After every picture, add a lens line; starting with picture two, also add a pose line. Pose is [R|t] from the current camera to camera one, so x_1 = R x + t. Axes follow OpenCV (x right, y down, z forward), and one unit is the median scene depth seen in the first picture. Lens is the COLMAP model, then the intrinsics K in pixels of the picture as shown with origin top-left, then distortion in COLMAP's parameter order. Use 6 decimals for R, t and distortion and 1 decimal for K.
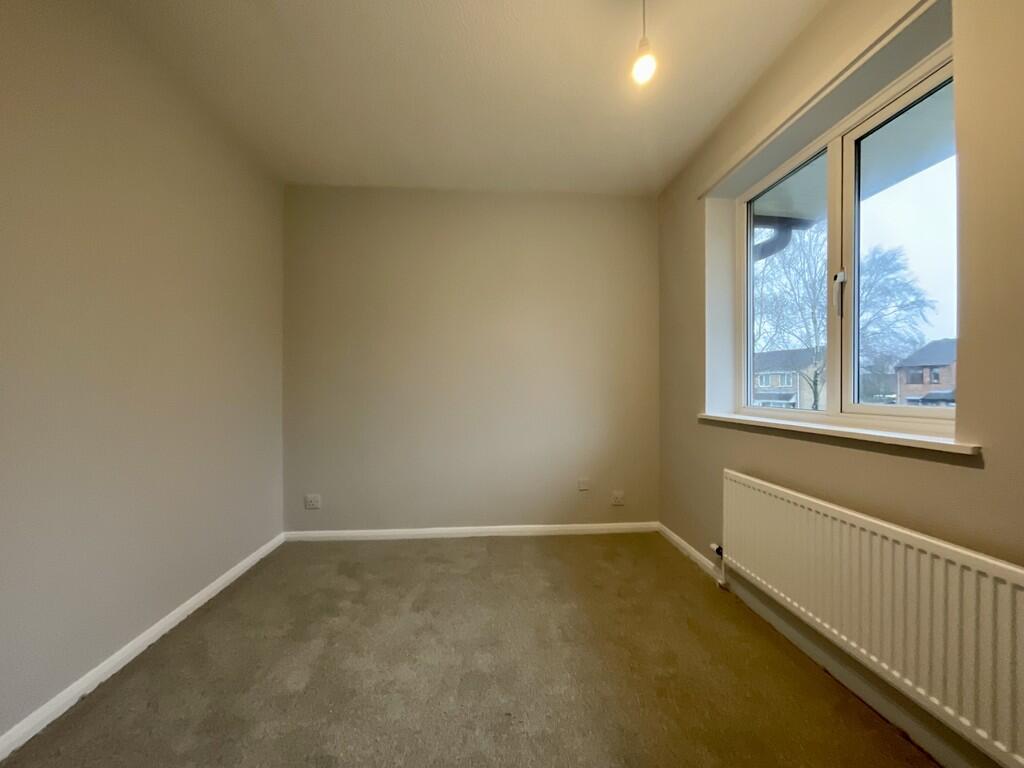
lens RADIAL K [[415.4, 0, 519.1], [0, 415.4, 388.8], [0, 0, 1]] dist [0.004134, 0.000766]
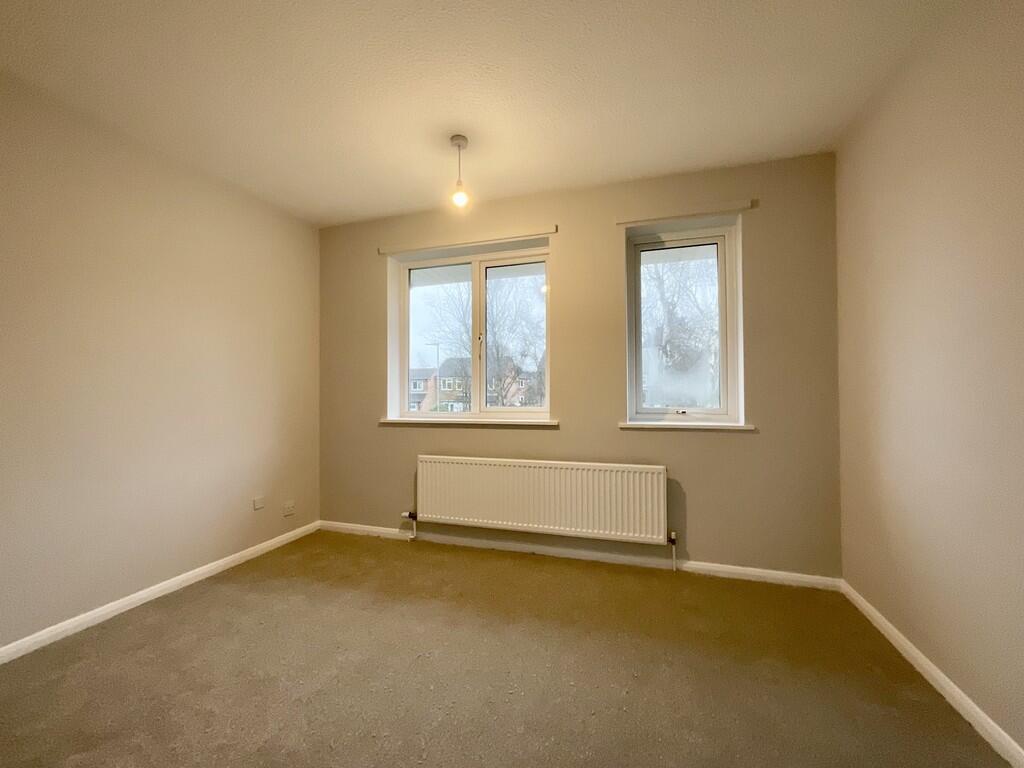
lens RADIAL K [[415.4, 0, 510.7], [0, 415.4, 384.2], [0, 0, 1]] dist [0.004134, 0.000766]
pose [[0.384550, 0.015641, 0.922972, -0.711686], [0.006554, 0.999785, -0.019673, -0.023791], [-0.923081, 0.013614, 0.384365, 0.145490]]
